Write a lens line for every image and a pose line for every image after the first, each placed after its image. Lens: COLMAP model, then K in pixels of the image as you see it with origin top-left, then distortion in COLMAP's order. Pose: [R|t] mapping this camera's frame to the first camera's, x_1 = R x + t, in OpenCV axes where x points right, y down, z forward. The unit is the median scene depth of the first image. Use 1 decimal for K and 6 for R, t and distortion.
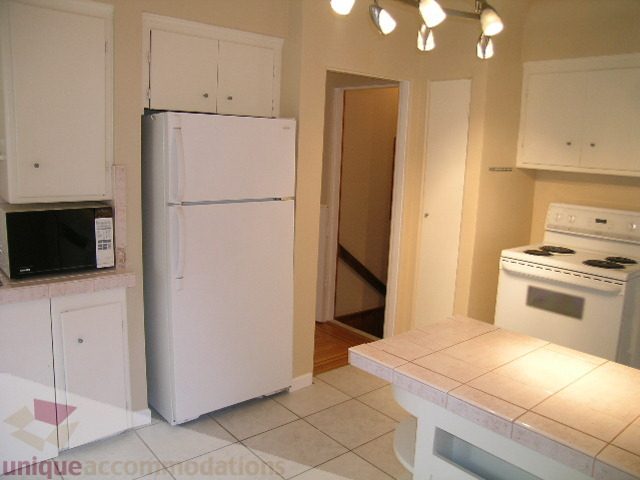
lens RADIAL K [[528.5, 0, 328.6], [0, 528.5, 238.0], [0, 0, 1]] dist [-0.134049, 0.131664]
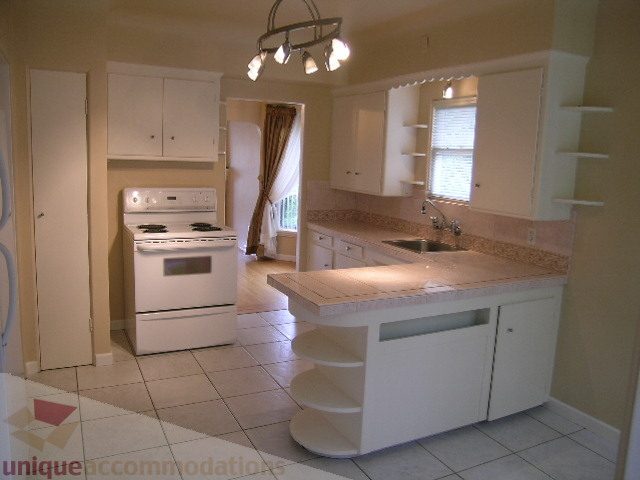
lens RADIAL K [[528.5, 0, 328.6], [0, 528.5, 238.0], [0, 0, 1]] dist [-0.134049, 0.131664]
pose [[0.238875, -0.179099, 0.954391, -0.627550], [0.133003, 0.979616, 0.150543, -0.080503], [-0.961899, 0.090976, 0.257827, 0.318583]]
